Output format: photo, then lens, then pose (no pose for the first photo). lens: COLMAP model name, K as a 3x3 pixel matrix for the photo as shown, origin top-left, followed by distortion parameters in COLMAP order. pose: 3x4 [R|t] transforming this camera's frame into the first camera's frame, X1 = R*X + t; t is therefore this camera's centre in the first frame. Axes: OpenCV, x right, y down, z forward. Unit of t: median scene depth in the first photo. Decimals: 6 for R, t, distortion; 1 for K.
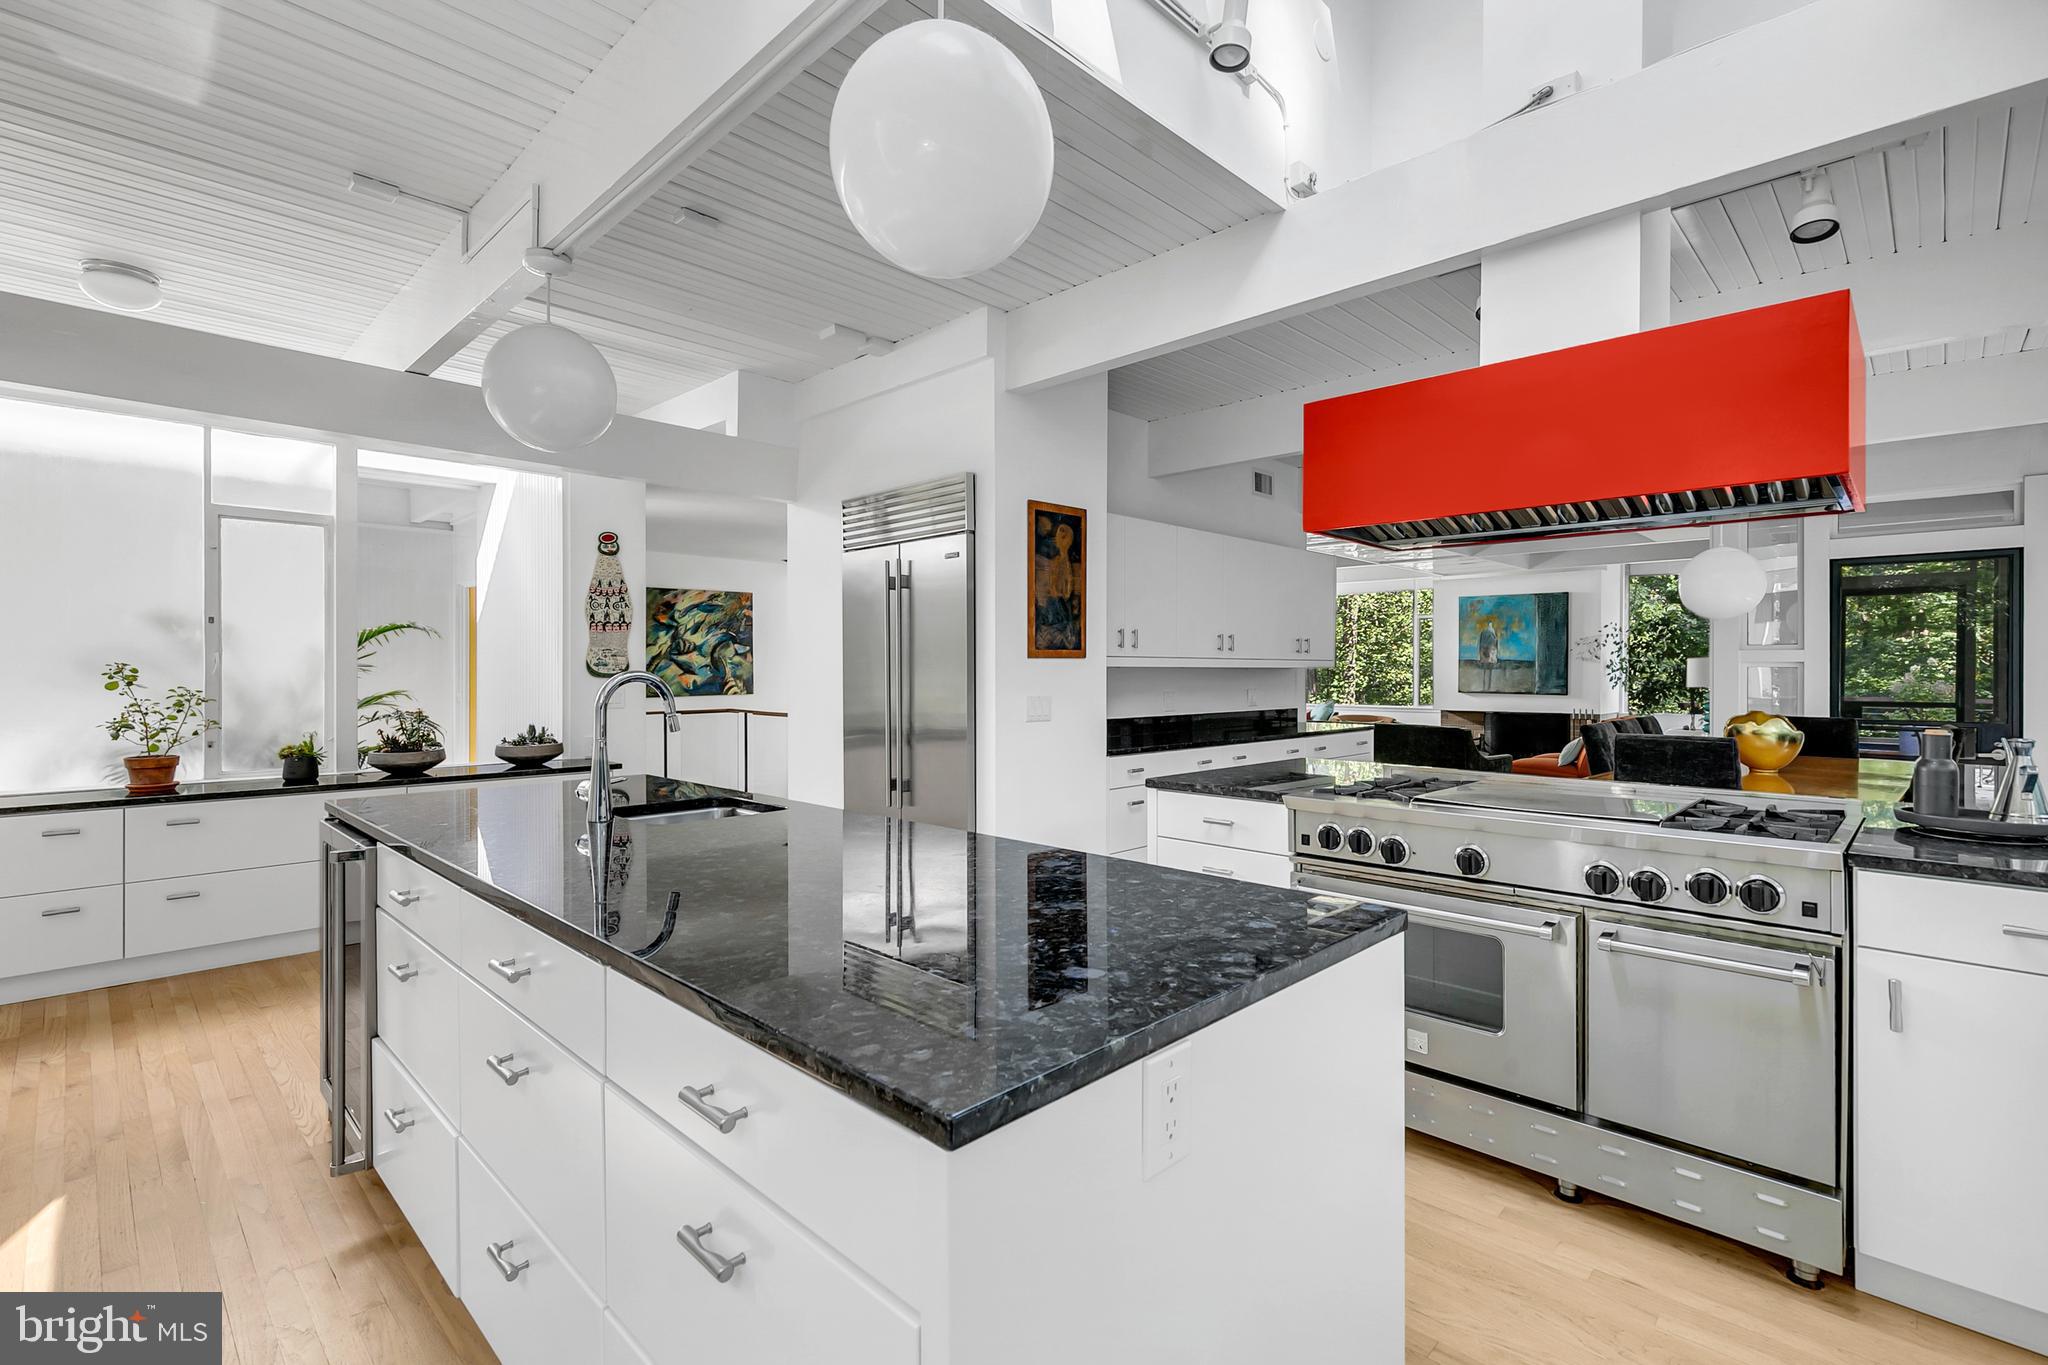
lens RADIAL K [[960.8, 0, 1027.9], [0, 960.8, 671.3], [0, 0, 1]] dist [0.000397, 0.000244]
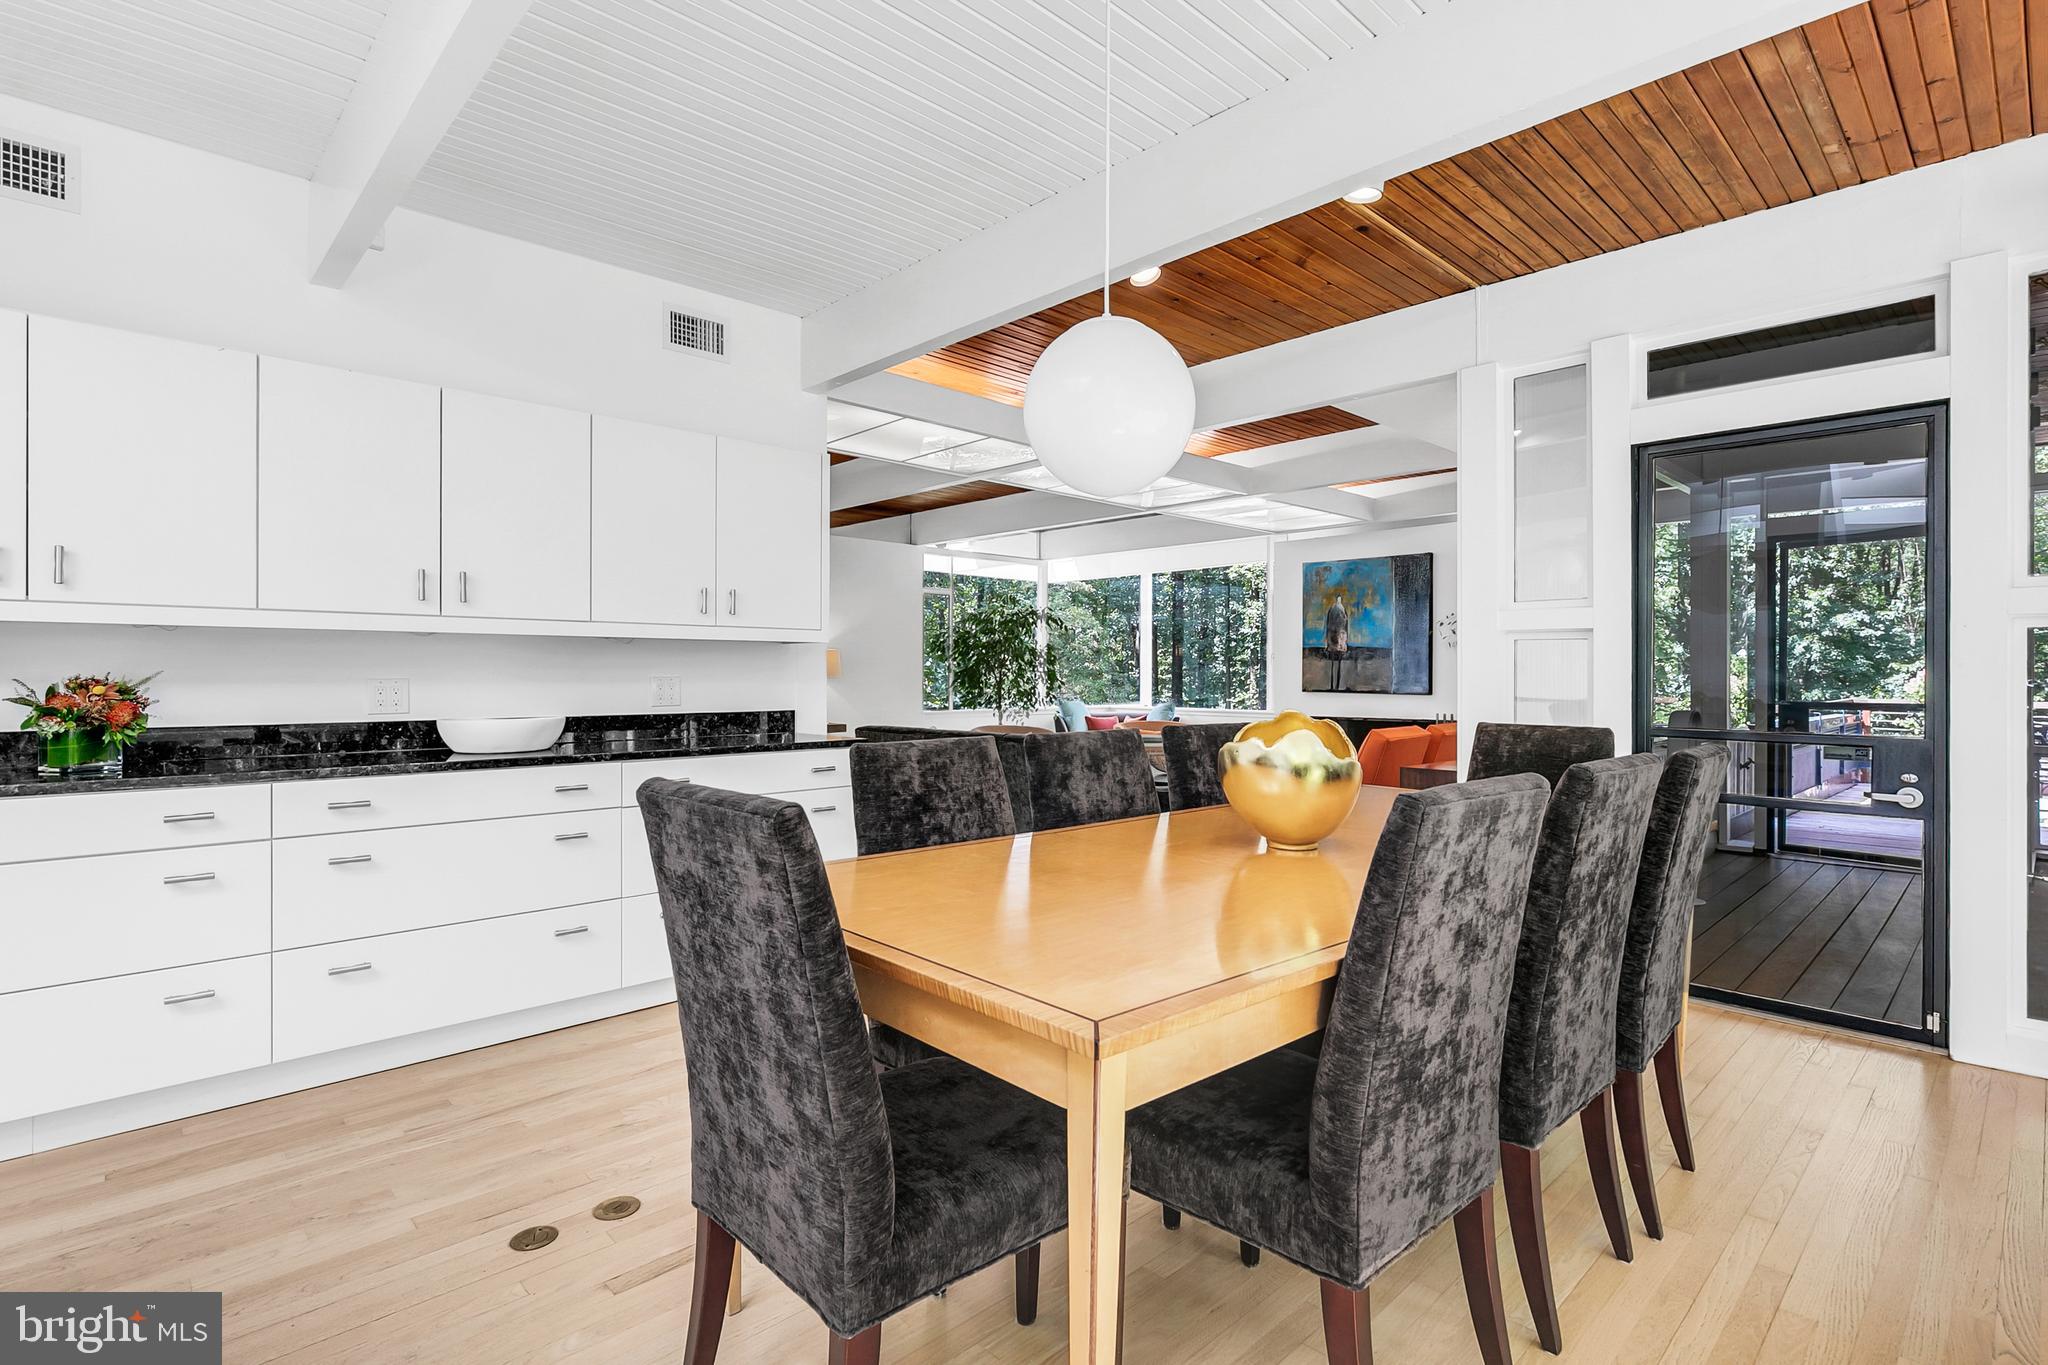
lens RADIAL K [[1005.6, 0, 1034.7], [0, 1005.6, 687.3], [0, 0, 1]] dist [-0.003930, -0.000838]
pose [[0.999068, 0.007785, -0.042445, 0.282748], [-0.007211, 0.999881, 0.013662, 0.010370], [0.042546, -0.013344, 0.999005, 0.214883]]
